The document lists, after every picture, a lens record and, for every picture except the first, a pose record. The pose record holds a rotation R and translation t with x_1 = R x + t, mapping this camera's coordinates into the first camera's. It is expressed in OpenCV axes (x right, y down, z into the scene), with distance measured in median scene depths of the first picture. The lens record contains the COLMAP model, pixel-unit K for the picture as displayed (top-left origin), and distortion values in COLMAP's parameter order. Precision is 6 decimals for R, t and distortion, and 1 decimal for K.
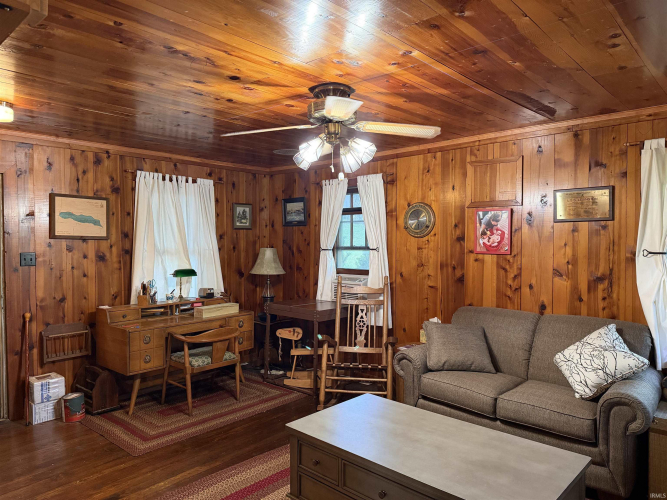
lens RADIAL K [[464.0, 0, 338.1], [0, 464.0, 248.7], [0, 0, 1]] dist [0.063172, -0.084493]
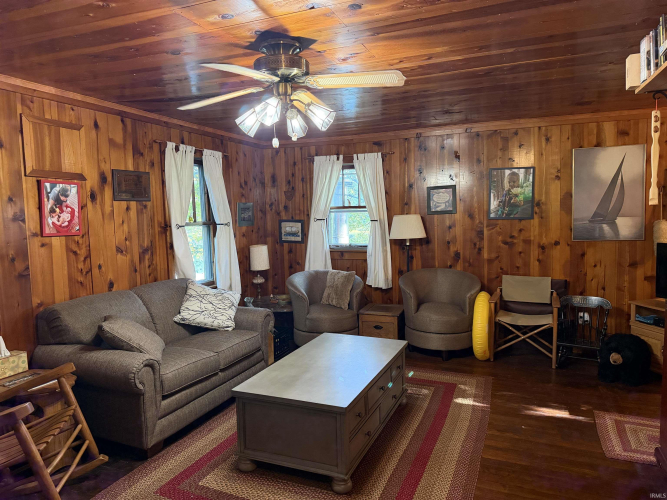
lens RADIAL K [[464.0, 0, 332.9], [0, 464.0, 246.9], [0, 0, 1]] dist [0.063172, -0.084493]
pose [[-0.329262, -0.060346, 0.942308, -0.581707], [0.039226, 0.996220, 0.077505, -0.013798], [-0.943423, 0.062482, -0.325650, 0.774742]]
